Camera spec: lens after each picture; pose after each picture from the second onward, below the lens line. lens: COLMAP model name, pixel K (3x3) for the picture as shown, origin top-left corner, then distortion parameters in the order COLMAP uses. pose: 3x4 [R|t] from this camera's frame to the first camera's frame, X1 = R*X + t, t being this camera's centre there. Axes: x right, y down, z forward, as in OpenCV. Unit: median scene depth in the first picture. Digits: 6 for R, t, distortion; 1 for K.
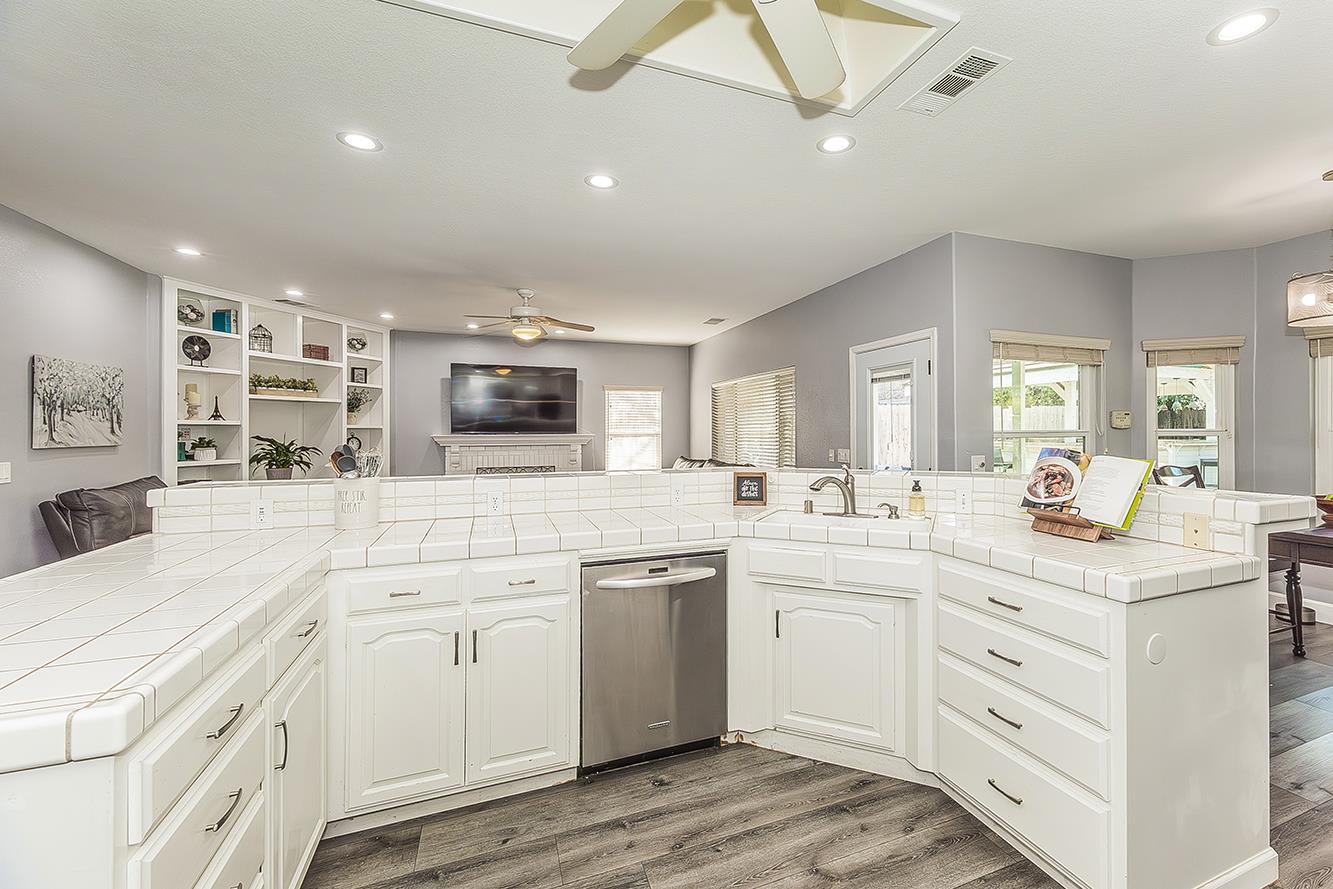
lens RADIAL K [[556.6, 0, 725.5], [0, 556.6, 436.7], [0, 0, 1]] dist [0.000481, -0.000638]
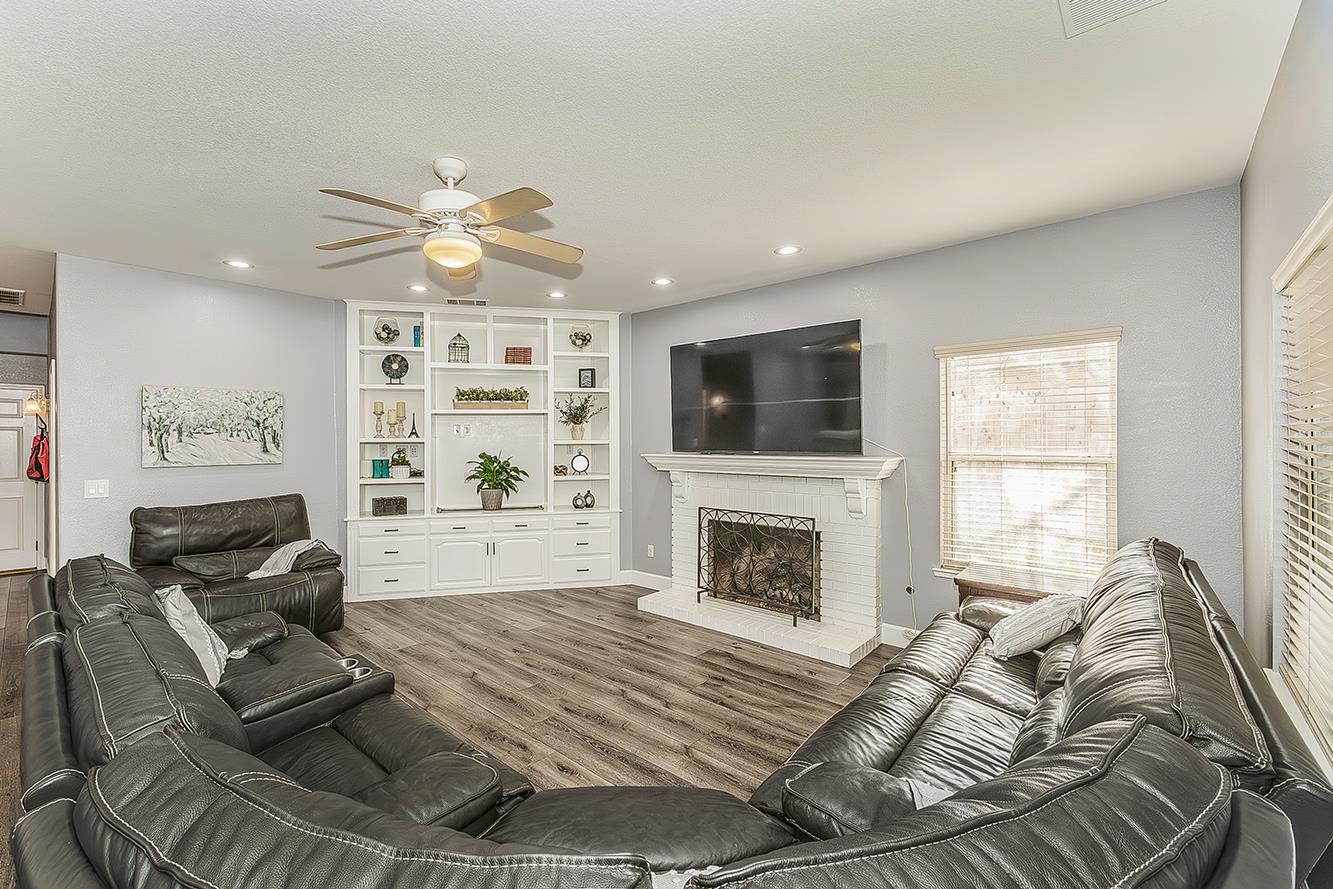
lens RADIAL K [[561.0, 0, 622.6], [0, 561.0, 441.3], [0, 0, 1]] dist [0.002214, 0.000156]
pose [[0.403292, 0.000411, -0.915071, 0.140769], [-0.005662, 0.999982, -0.002047, -0.024453], [0.915054, 0.006006, 0.403287, 0.972644]]
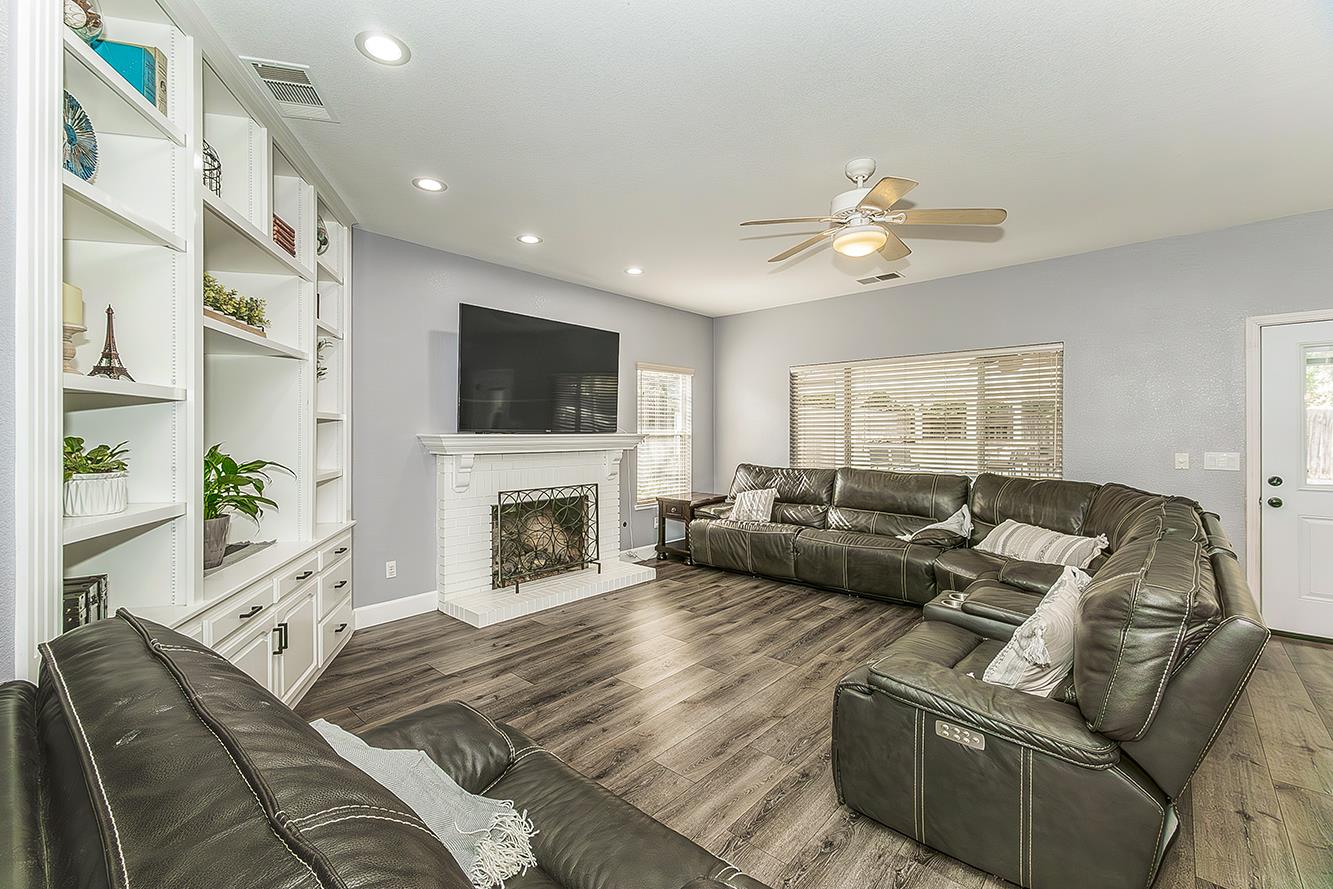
lens RADIAL K [[556.6, 0, 645.1], [0, 556.6, 434.5], [0, 0, 1]] dist [0.000918, 0.000079]
pose [[0.912167, 0.000873, 0.409817, -0.795985], [0.002597, 0.999965, -0.007910, 0.002494], [-0.409810, 0.008280, 0.912133, 0.613215]]
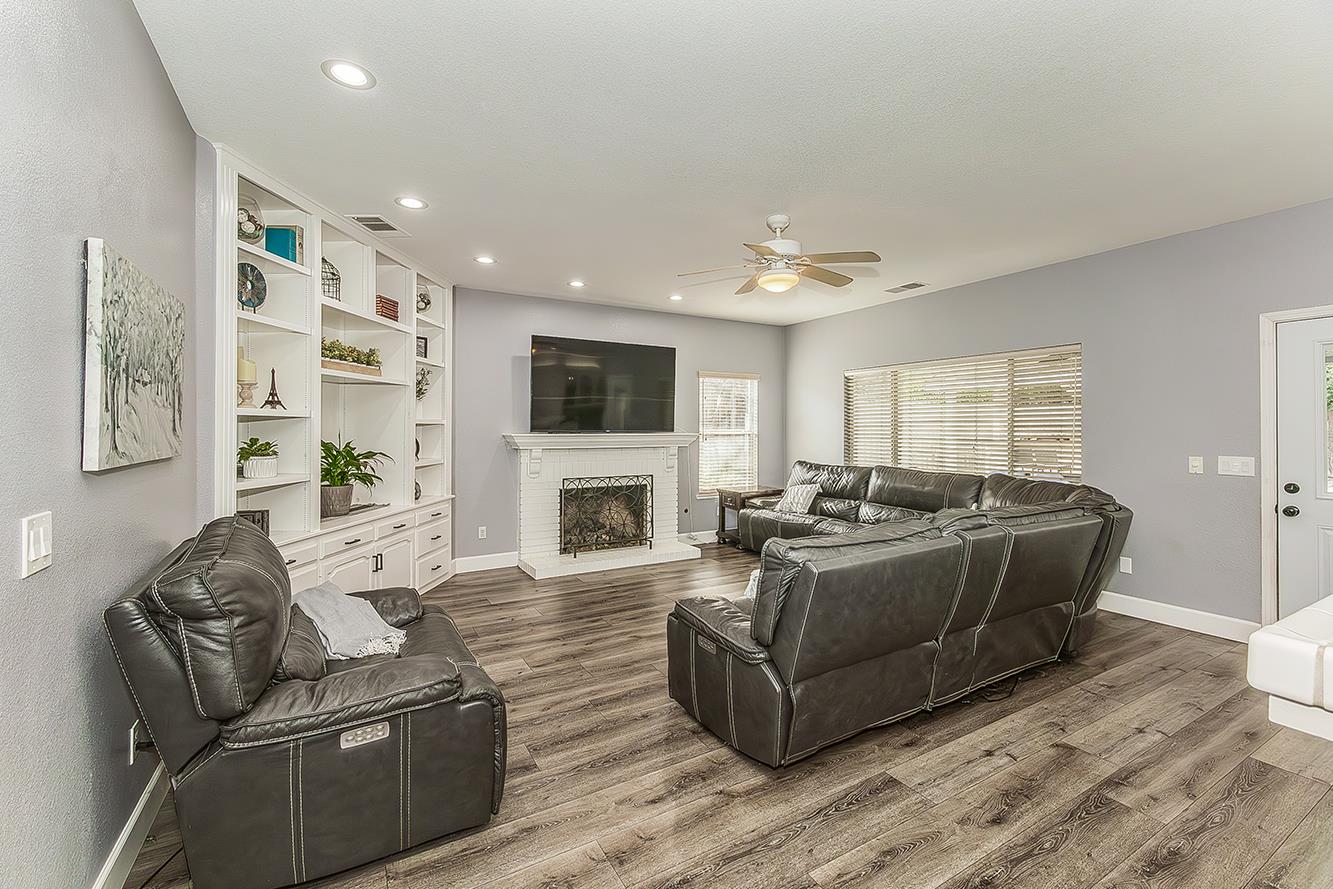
lens RADIAL K [[558.4, 0, 667.6], [0, 558.4, 426.5], [0, 0, 1]] dist [0.001481, 0.000221]
pose [[0.991227, 0.004094, 0.132111, -0.596476], [-0.002196, 0.999892, -0.014507, -0.003921], [-0.132156, 0.014090, 0.991129, 0.368092]]
